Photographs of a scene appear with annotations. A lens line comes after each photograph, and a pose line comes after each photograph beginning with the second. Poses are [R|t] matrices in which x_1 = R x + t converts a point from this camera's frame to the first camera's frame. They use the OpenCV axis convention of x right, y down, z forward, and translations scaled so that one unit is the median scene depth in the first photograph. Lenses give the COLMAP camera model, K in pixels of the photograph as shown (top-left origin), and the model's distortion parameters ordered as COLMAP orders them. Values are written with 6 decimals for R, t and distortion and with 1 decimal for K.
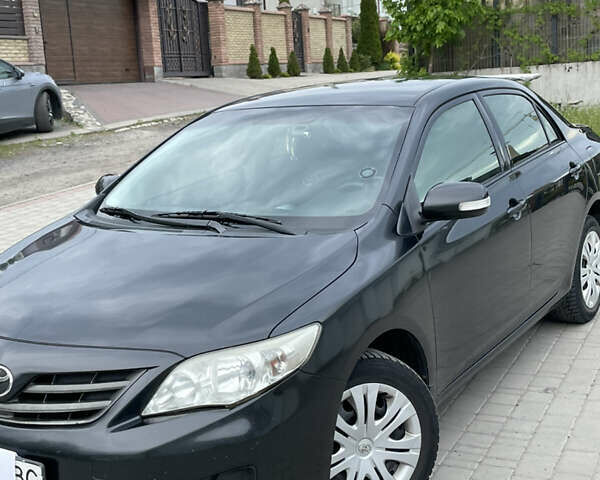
lens RADIAL K [[865.3, 0, 300.0], [0, 865.3, 240.0], [0, 0, 1]] dist [0.054181, -0.057274]
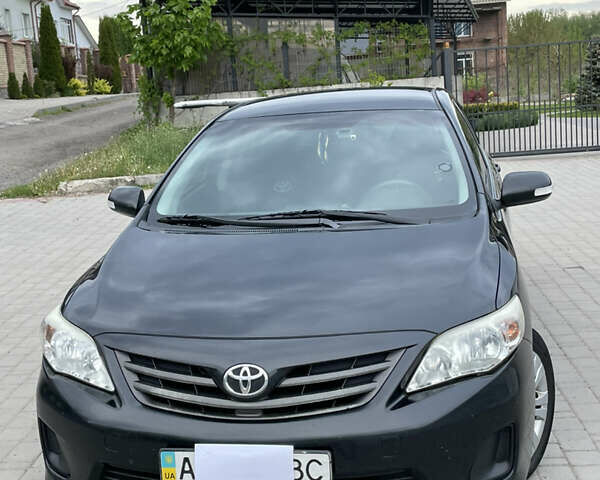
lens RADIAL K [[865.3, 0, 300.0], [0, 865.3, 240.0], [0, 0, 1]] dist [0.054181, -0.057274]
pose [[0.928631, -0.061734, 0.365832, -0.484037], [0.073058, 0.997180, -0.017177, 0.018591], [-0.363740, 0.042678, 0.930522, 0.042073]]
